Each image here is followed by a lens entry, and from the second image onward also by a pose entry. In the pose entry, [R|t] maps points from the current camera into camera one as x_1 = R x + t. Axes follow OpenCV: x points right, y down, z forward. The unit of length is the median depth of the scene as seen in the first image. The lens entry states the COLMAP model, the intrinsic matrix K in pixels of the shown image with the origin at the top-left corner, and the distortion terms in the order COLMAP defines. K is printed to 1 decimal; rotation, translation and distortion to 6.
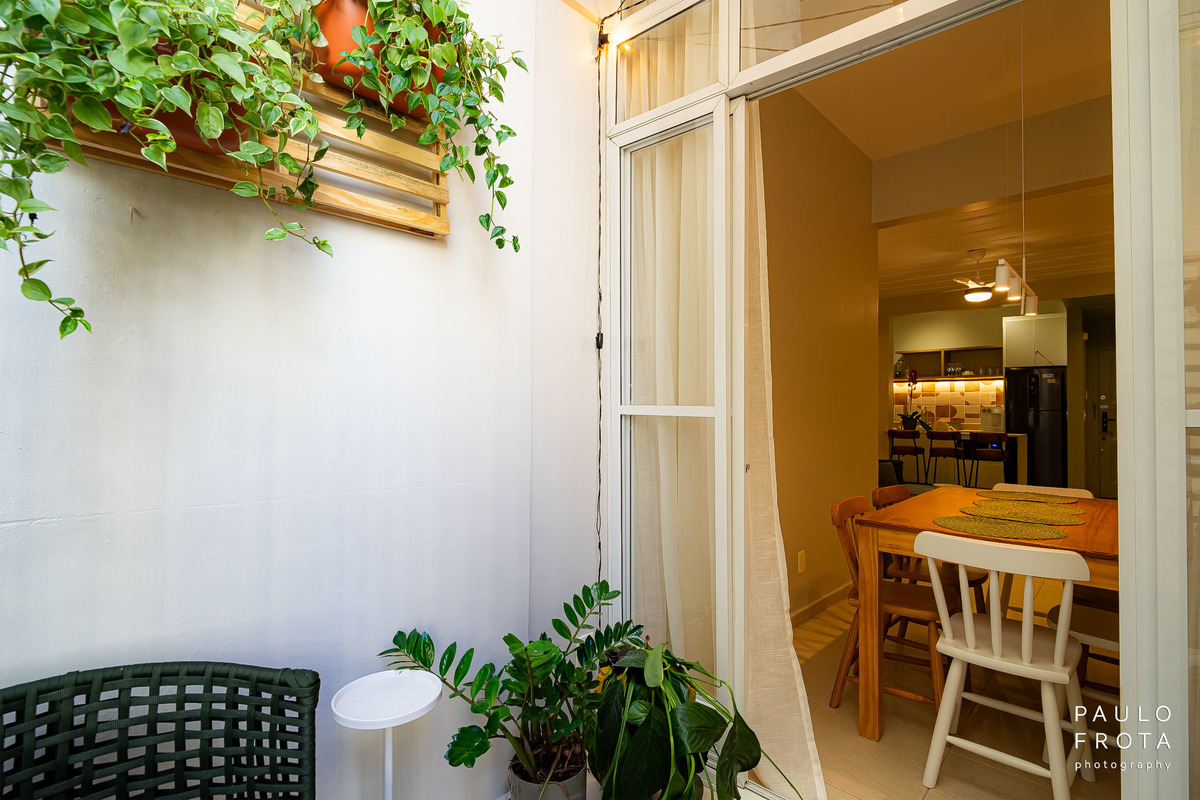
lens RADIAL K [[559.4, 0, 610.2], [0, 559.4, 400.3], [0, 0, 1]] dist [0.002155, -0.004530]
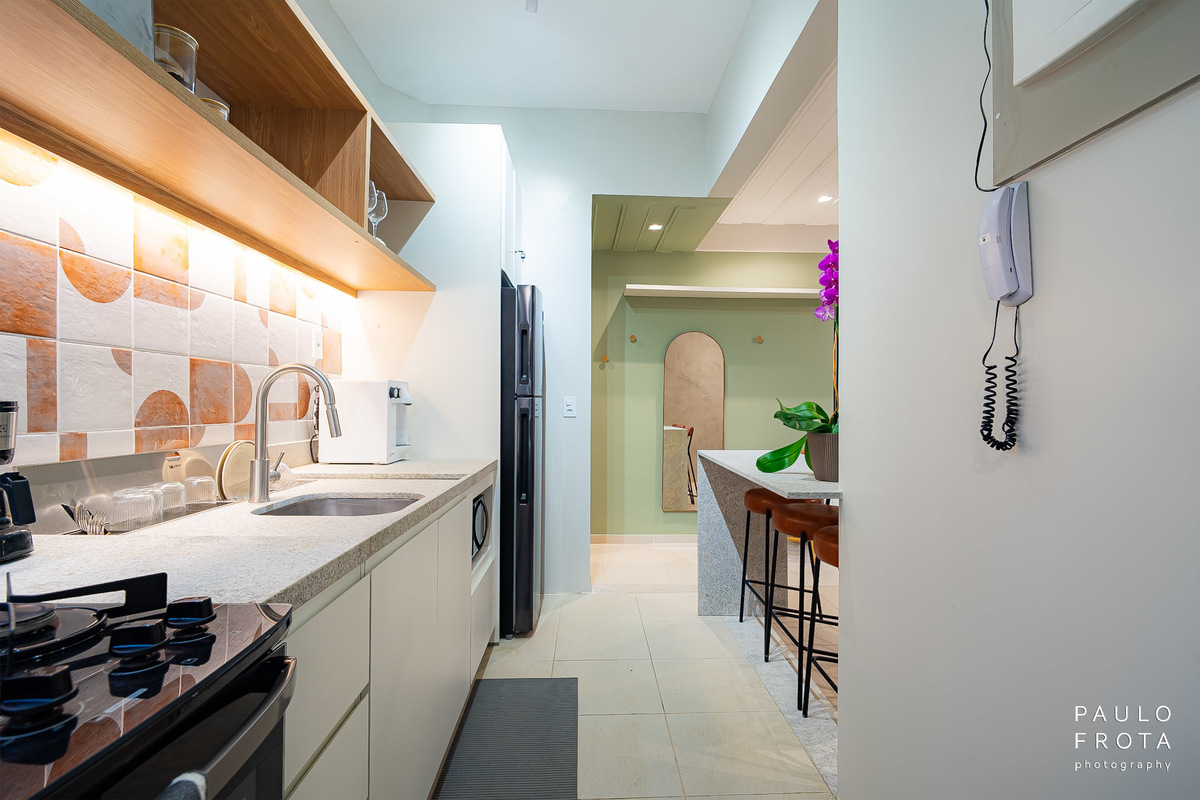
lens RADIAL K [[559.4, 0, 607.1], [0, 559.4, 401.2], [0, 0, 1]] dist [0.002155, -0.004530]
pose [[-0.717755, -0.013154, 0.696171, 0.420034], [-0.031424, 0.999415, -0.013514, 0.025019], [-0.695586, -0.031576, -0.717749, 1.216051]]
